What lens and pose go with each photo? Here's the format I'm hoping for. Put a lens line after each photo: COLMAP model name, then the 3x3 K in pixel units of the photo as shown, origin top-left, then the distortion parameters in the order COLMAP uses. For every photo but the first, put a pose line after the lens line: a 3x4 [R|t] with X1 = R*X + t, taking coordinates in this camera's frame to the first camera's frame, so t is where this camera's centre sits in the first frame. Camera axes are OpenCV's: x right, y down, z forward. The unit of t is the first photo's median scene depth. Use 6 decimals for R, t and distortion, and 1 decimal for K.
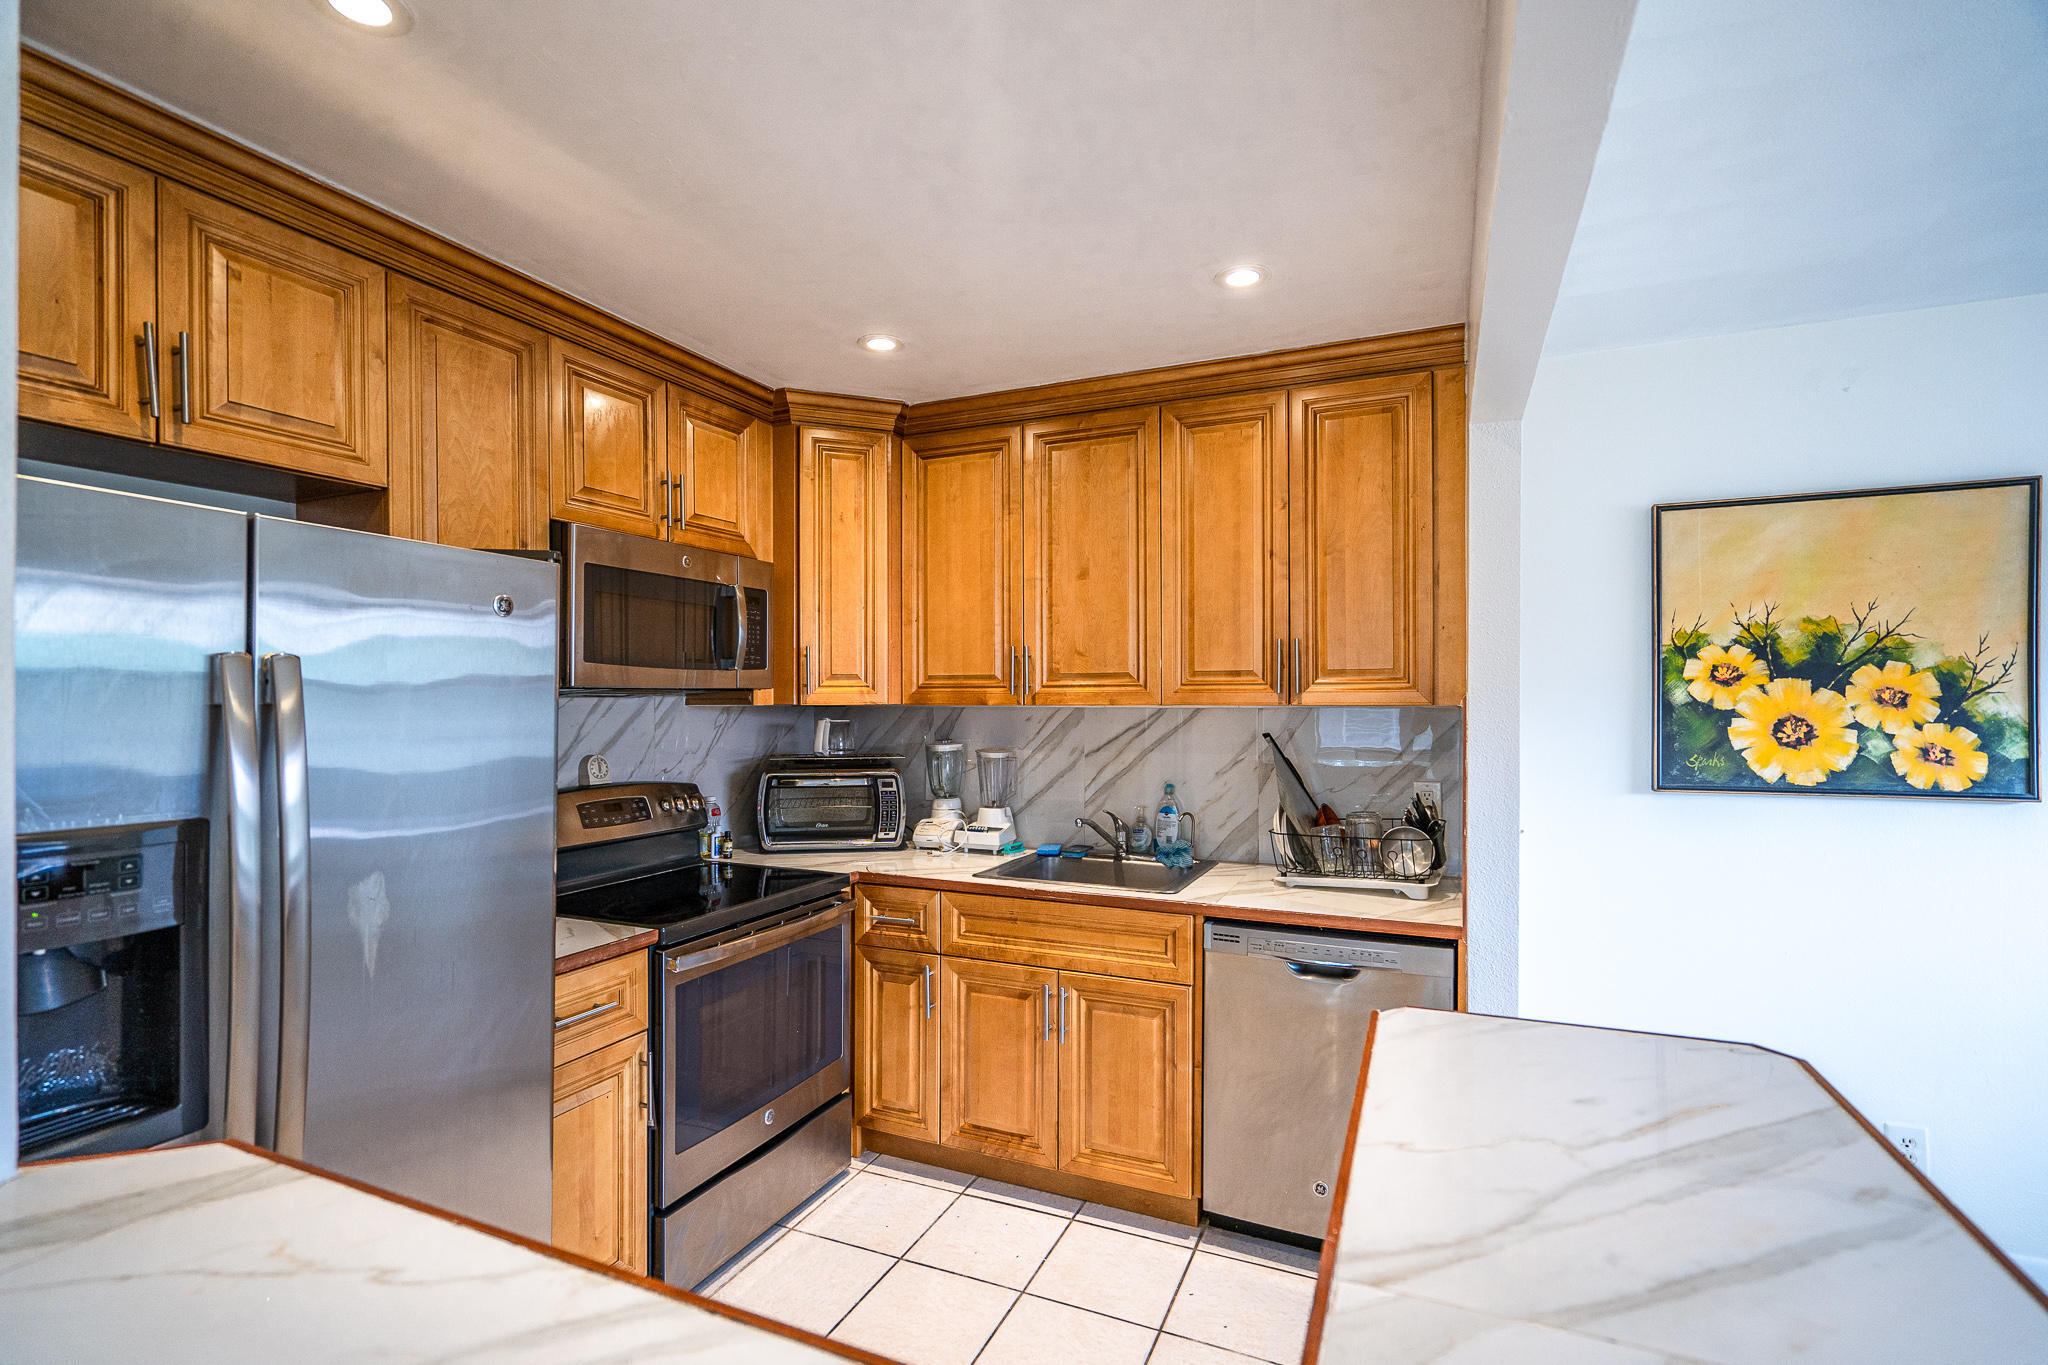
lens RADIAL K [[938.7, 0, 1029.3], [0, 938.7, 697.6], [0, 0, 1]] dist [-0.004211, 0.002851]
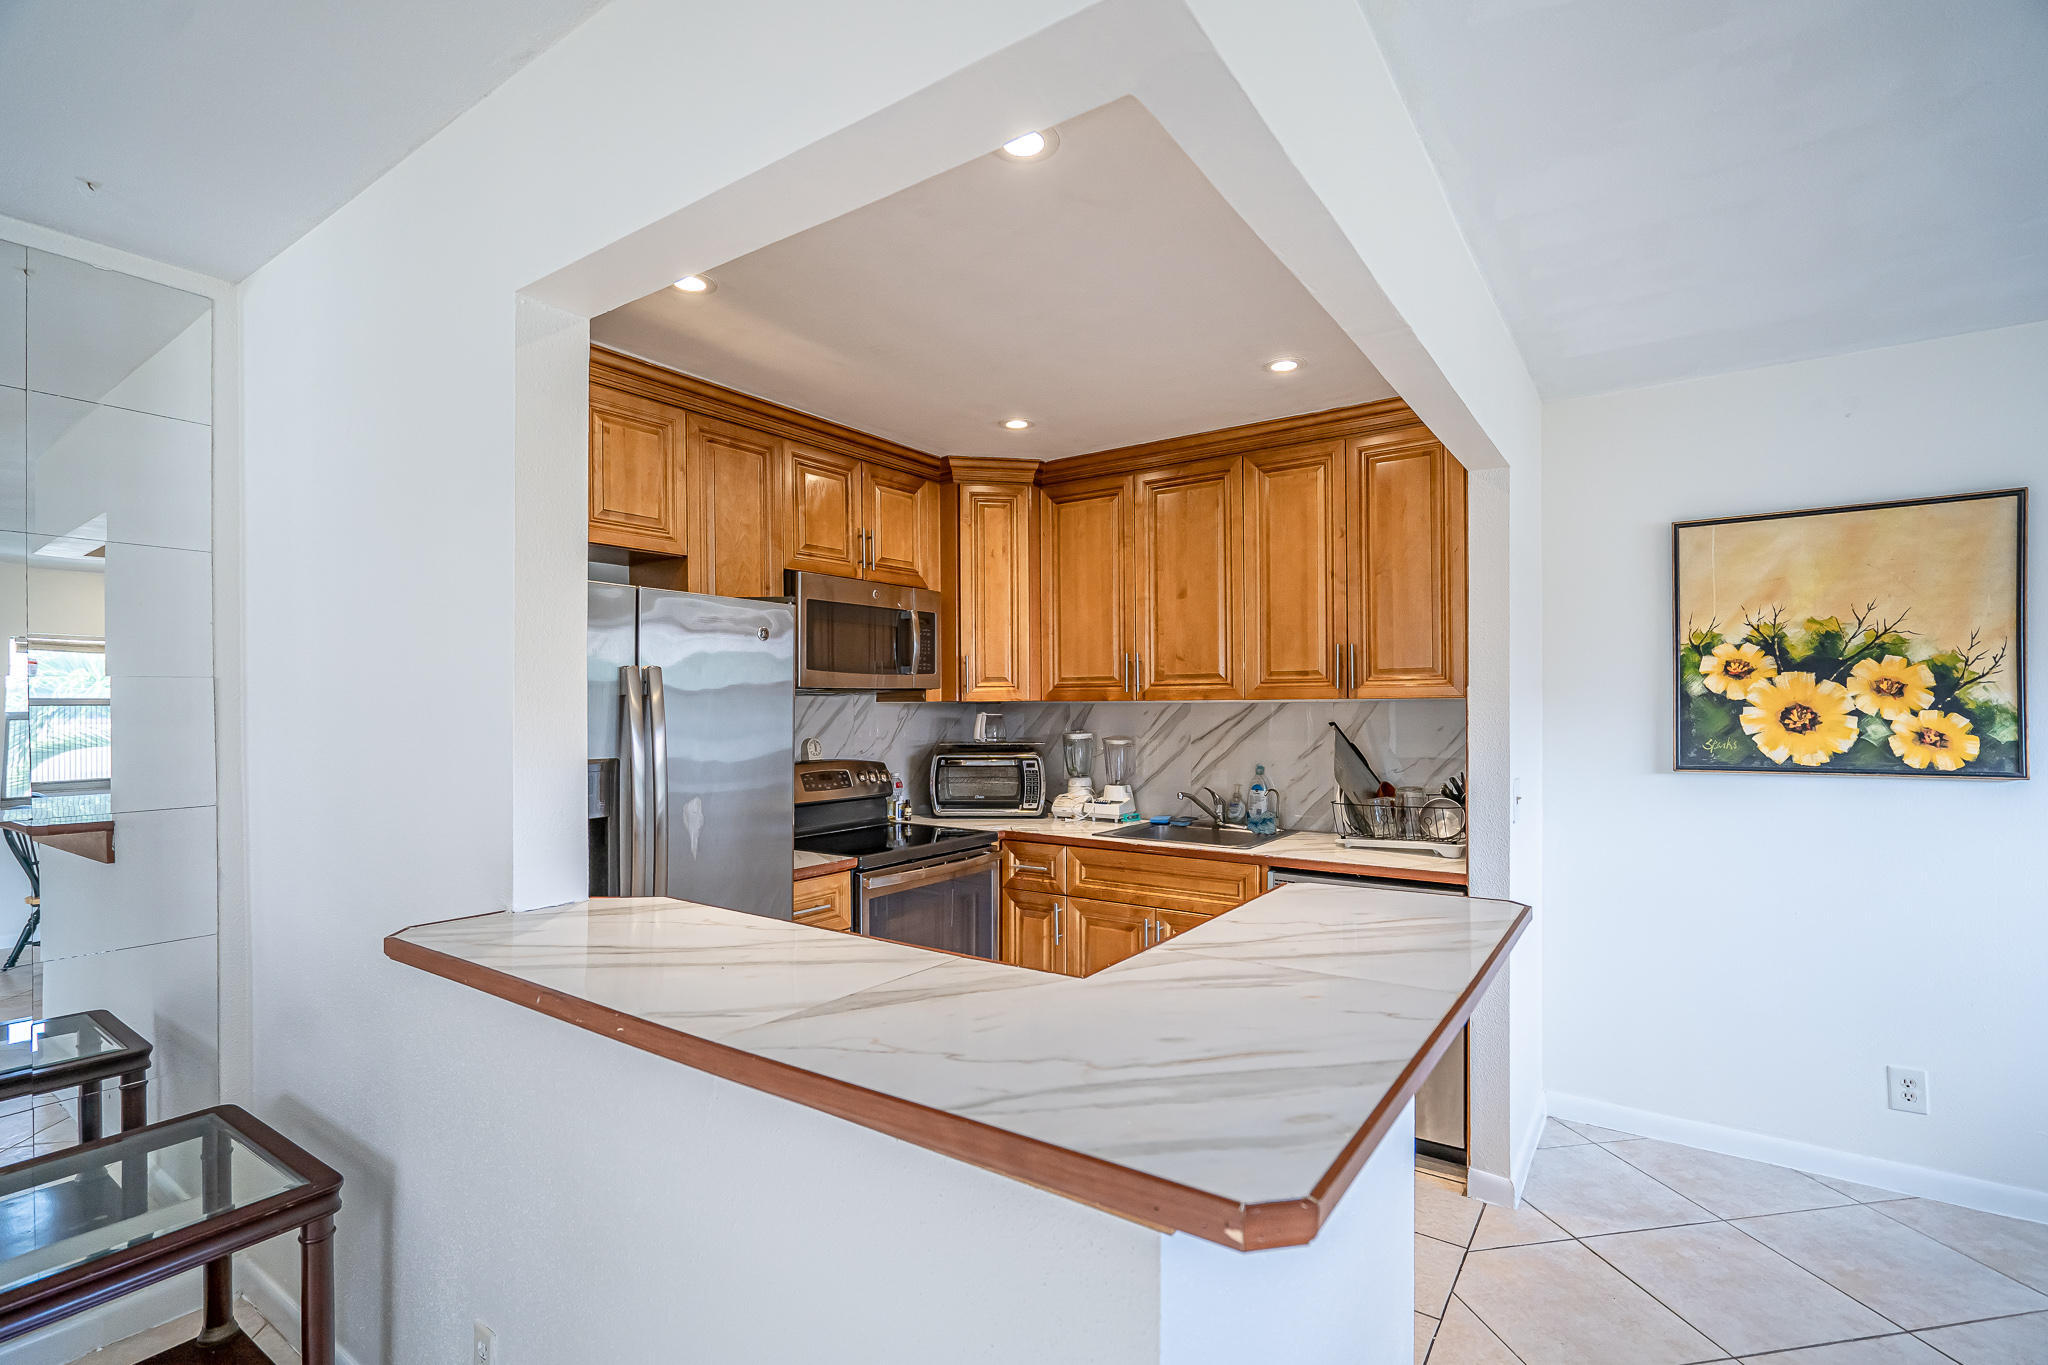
lens RADIAL K [[938.7, 0, 1028.6], [0, 938.7, 700.0], [0, 0, 1]] dist [-0.004211, 0.002851]
pose [[0.981127, -0.005174, -0.193295, 0.111771], [0.004589, 0.999983, -0.003471, 0.012966], [0.193310, 0.002518, 0.981135, -0.286470]]
